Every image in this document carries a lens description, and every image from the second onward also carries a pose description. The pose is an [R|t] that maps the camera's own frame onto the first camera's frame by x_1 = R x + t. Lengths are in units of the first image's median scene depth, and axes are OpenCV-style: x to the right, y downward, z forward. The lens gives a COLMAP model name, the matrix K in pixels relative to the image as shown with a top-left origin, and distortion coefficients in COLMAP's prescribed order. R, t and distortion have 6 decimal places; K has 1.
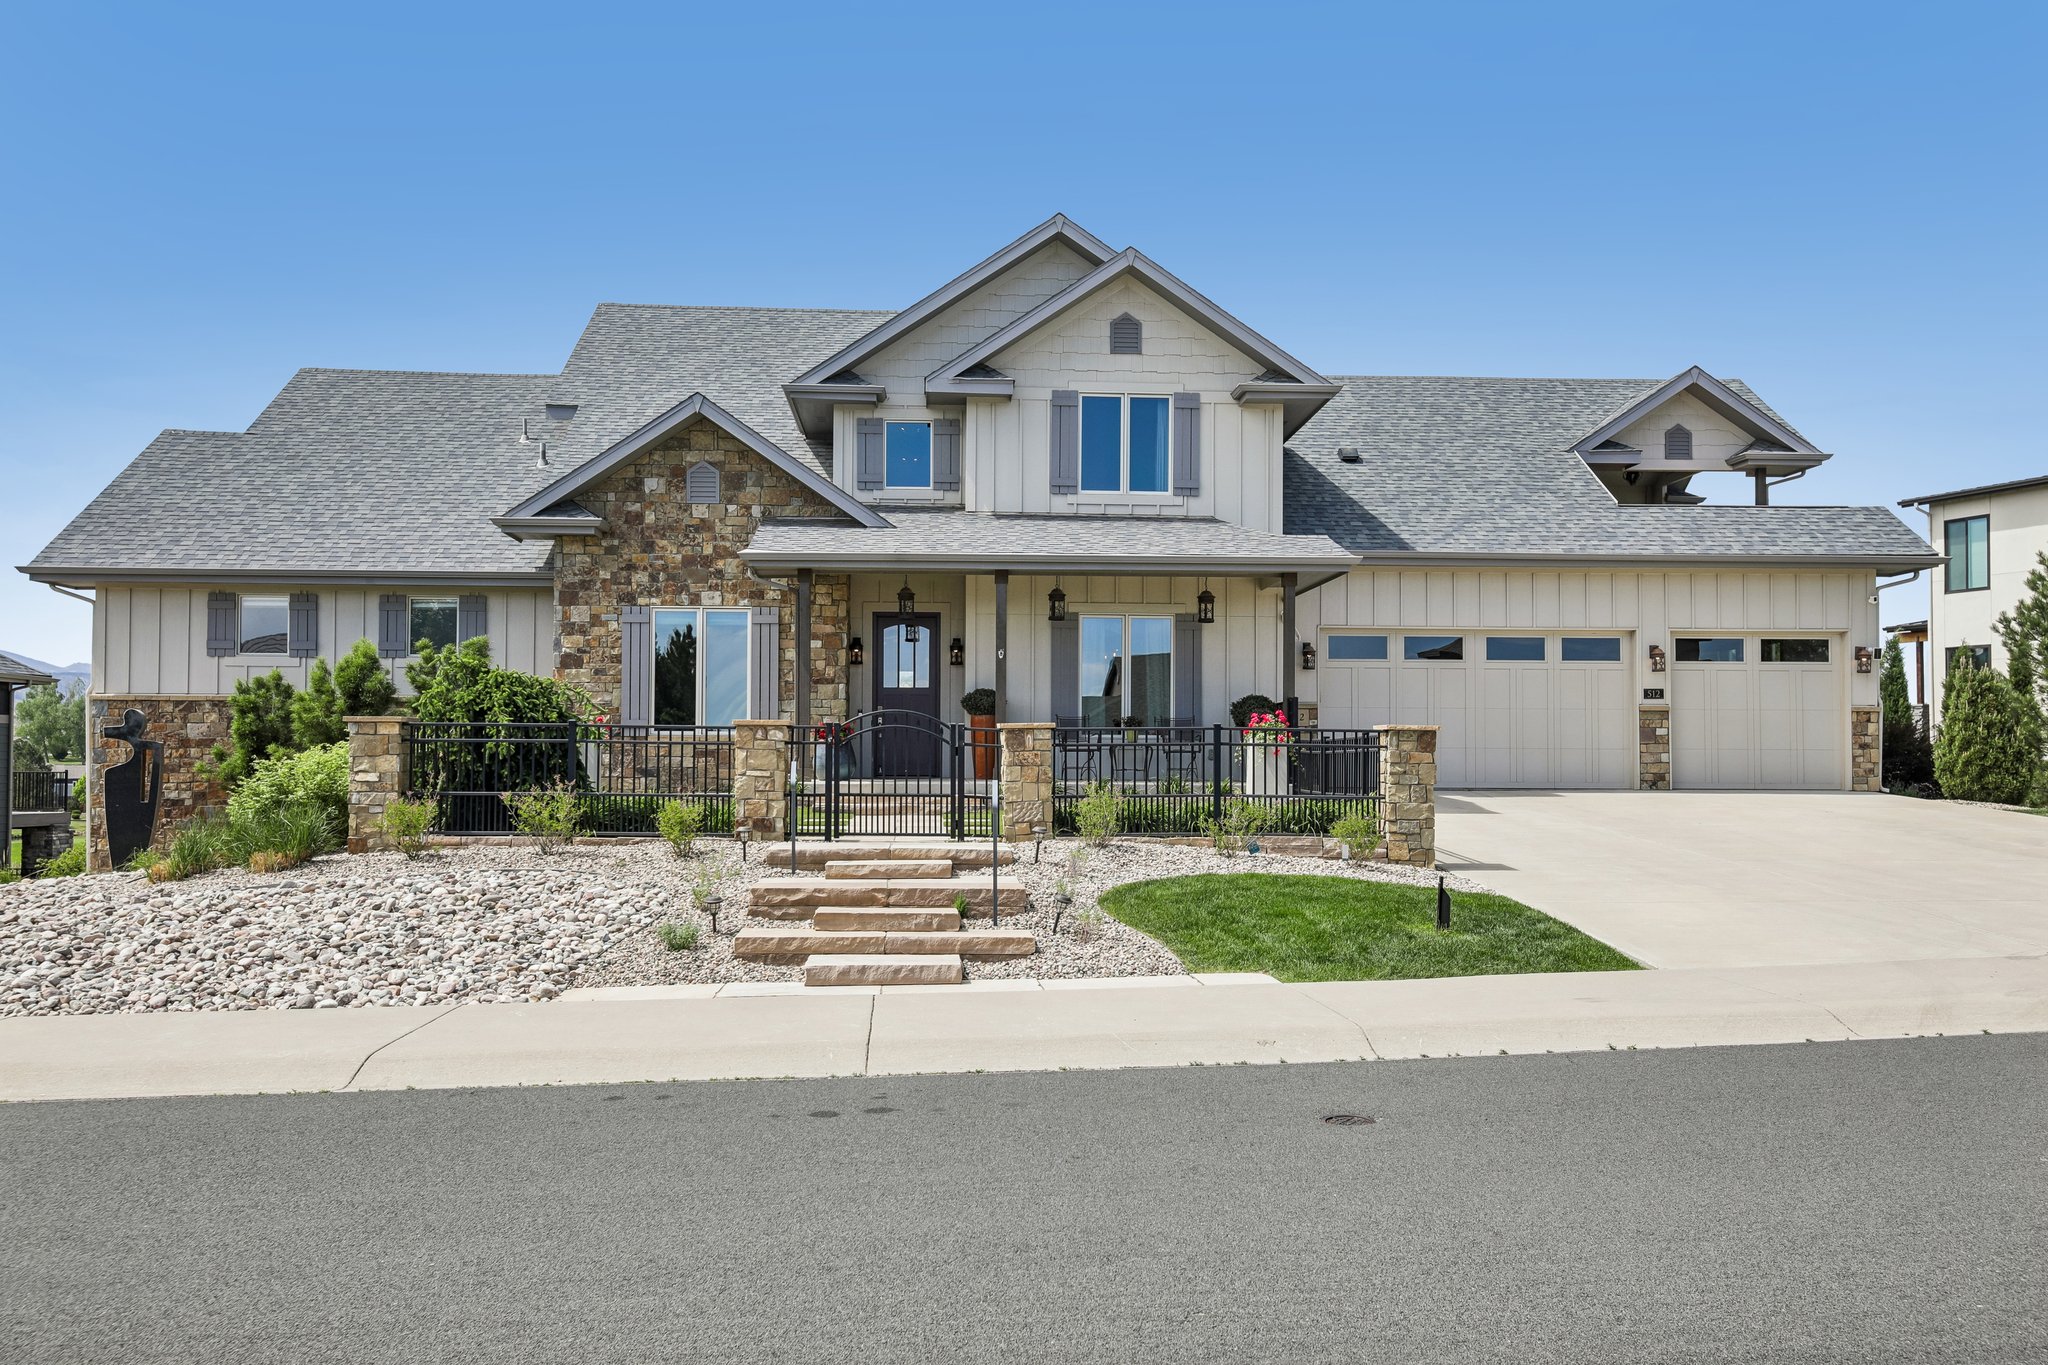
lens RADIAL K [[1662.8, 0, 1008.0], [0, 1662.8, 726.9], [0, 0, 1]] dist [0.054564, 0.002778]
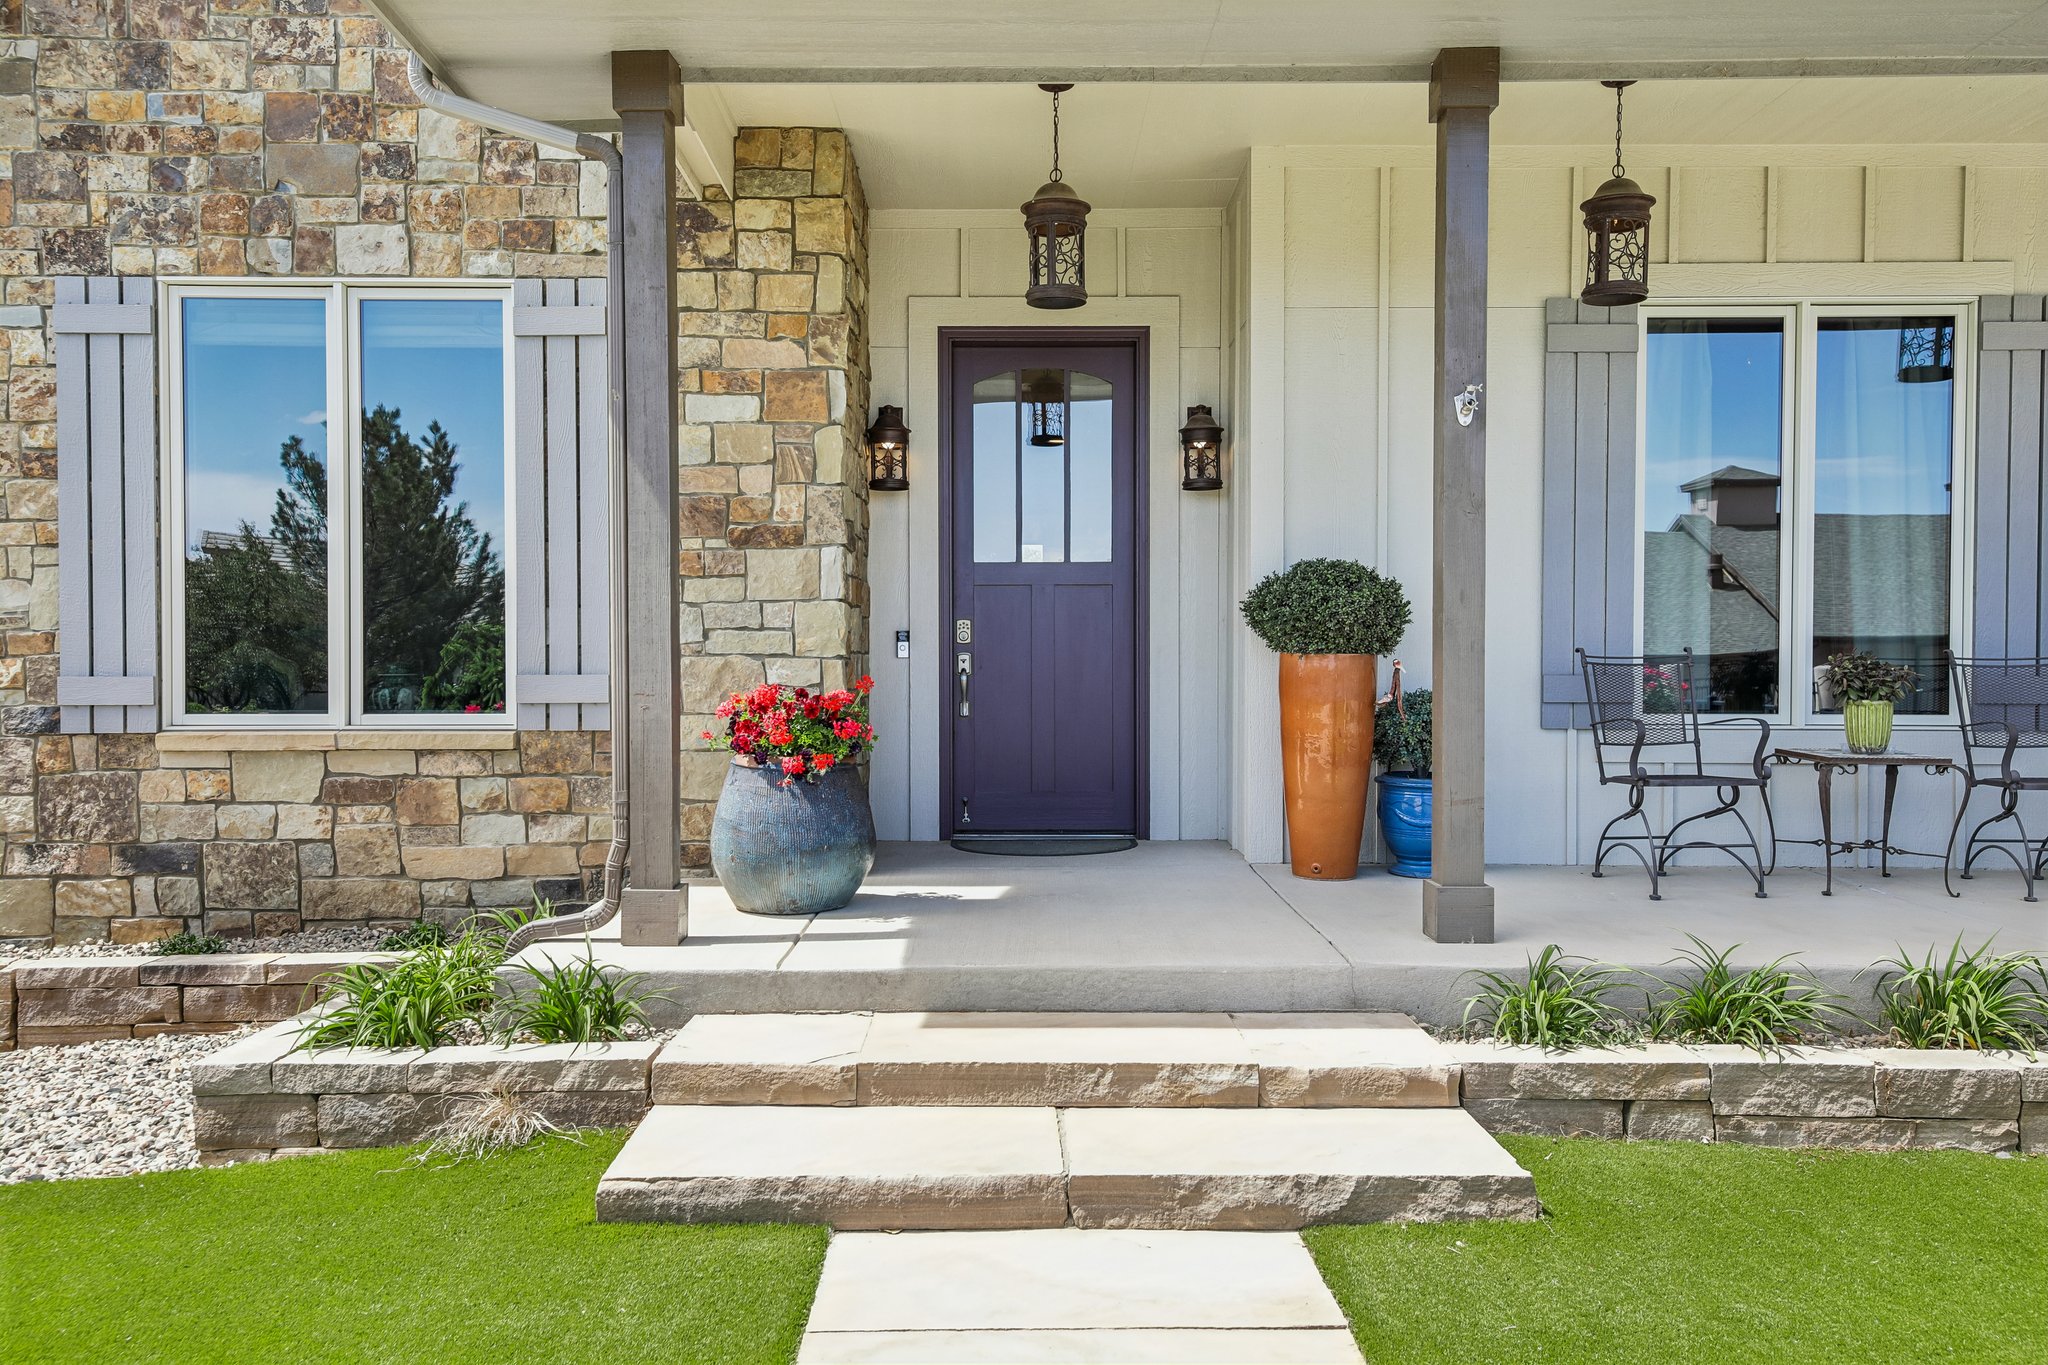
lens RADIAL K [[1662.8, 0, 1020.9], [0, 1662.8, 677.9], [0, 0, 1]] dist [0.054564, 0.002778]
pose [[0.998039, -0.002598, -0.062539, -0.047838], [0.005044, 0.999228, 0.038972, -0.014036], [0.062389, -0.039211, 0.997281, 0.695017]]
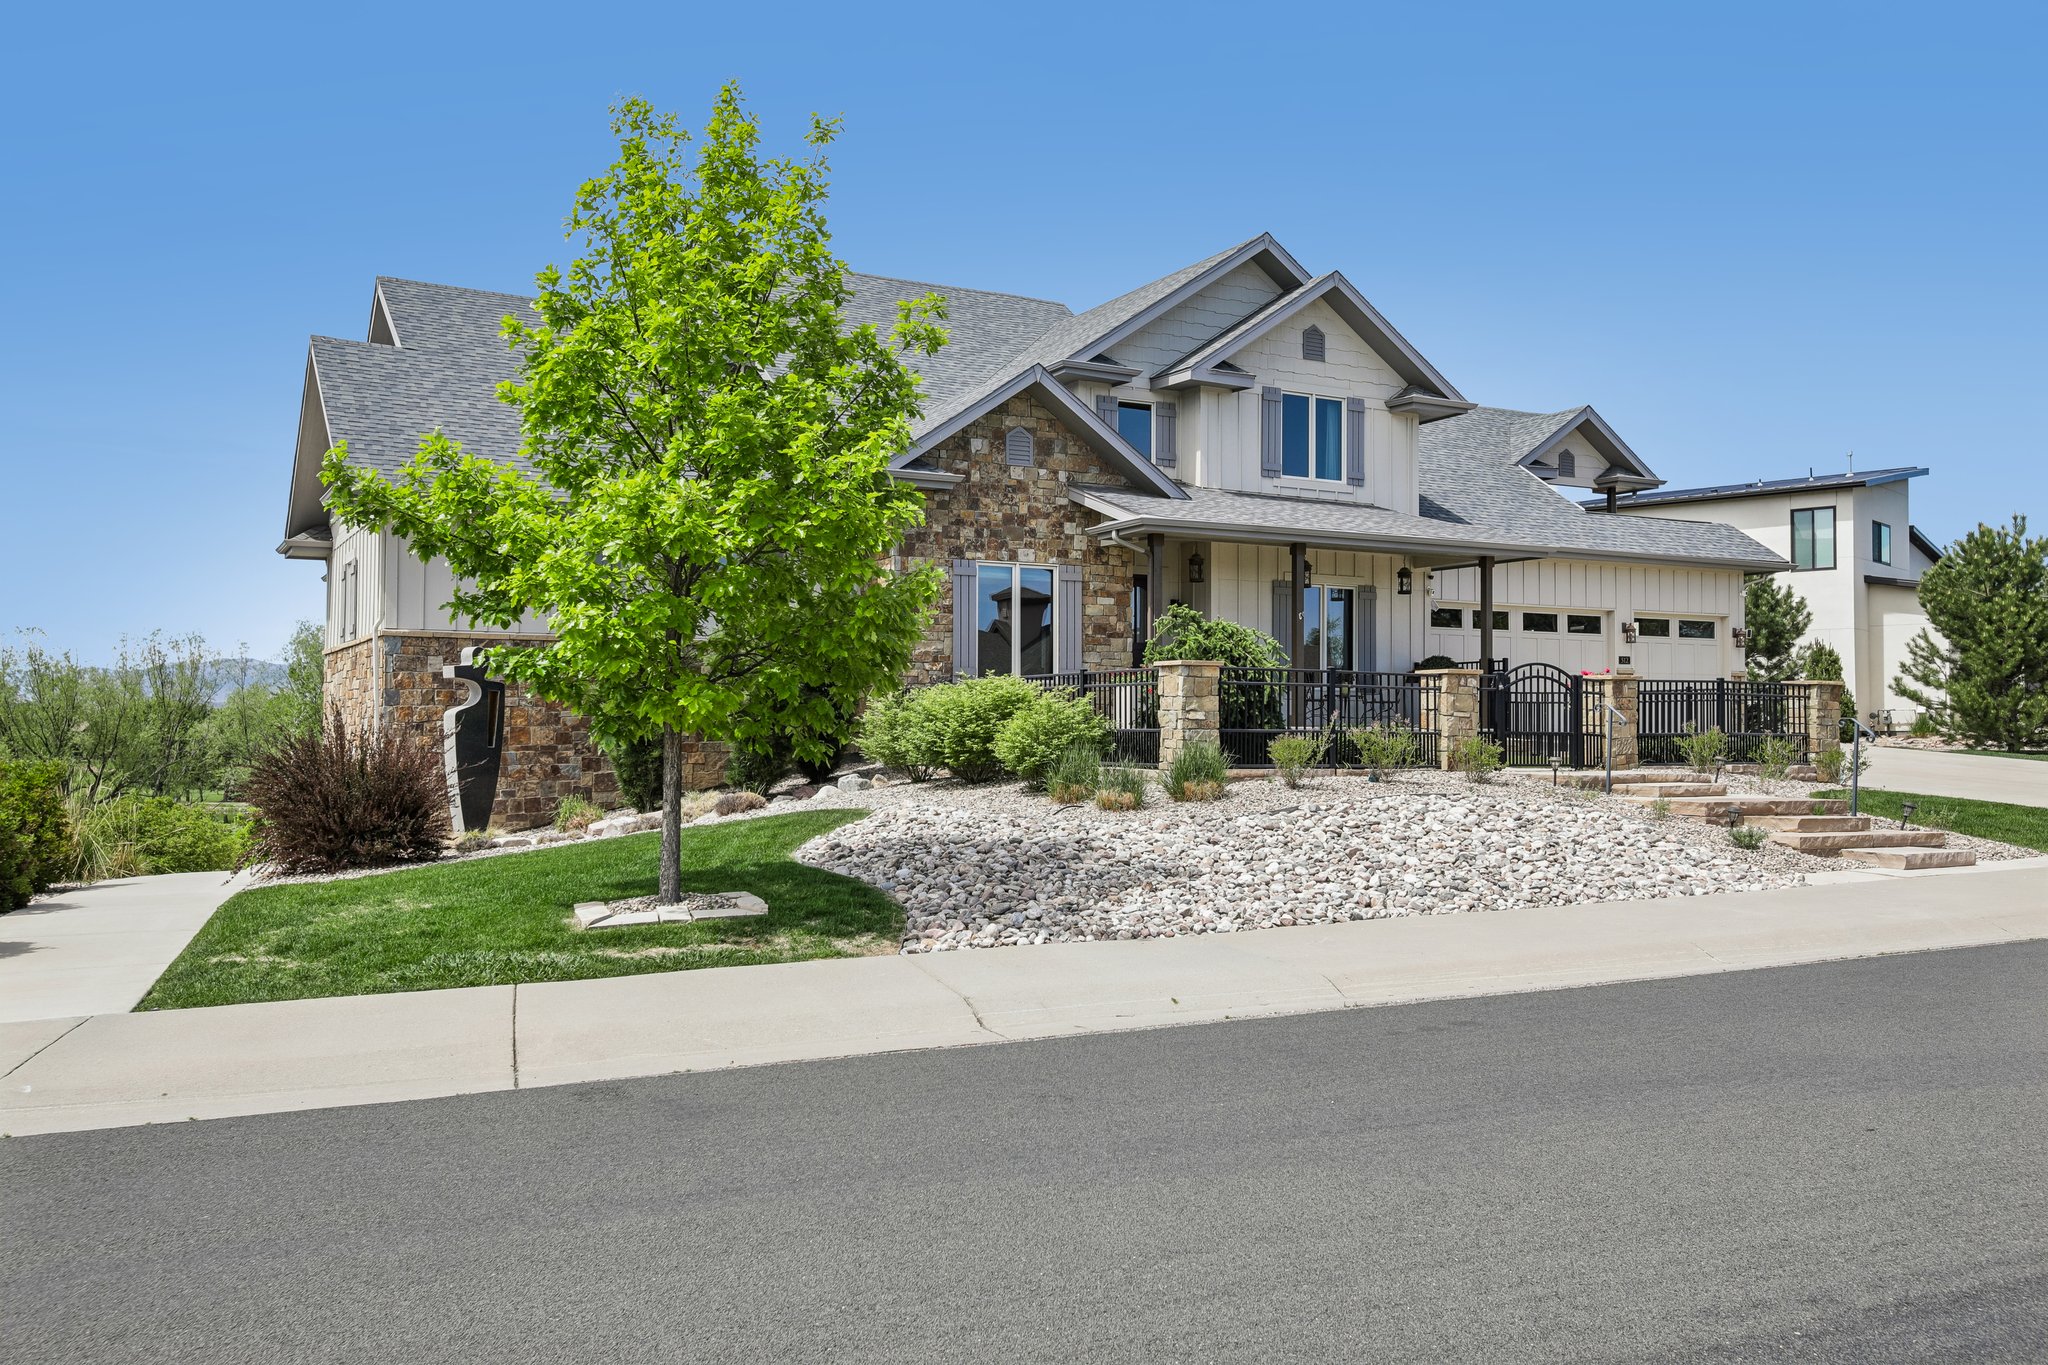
lens RADIAL K [[1662.8, 0, 1011.6], [0, 1662.8, 682.7], [0, 0, 1]] dist [0.054564, 0.002778]
pose [[0.903285, 0.012882, 0.428848, -0.623342], [-0.011977, 0.999917, -0.004808, 0.009632], [-0.428874, -0.000794, 0.903364, 0.038589]]
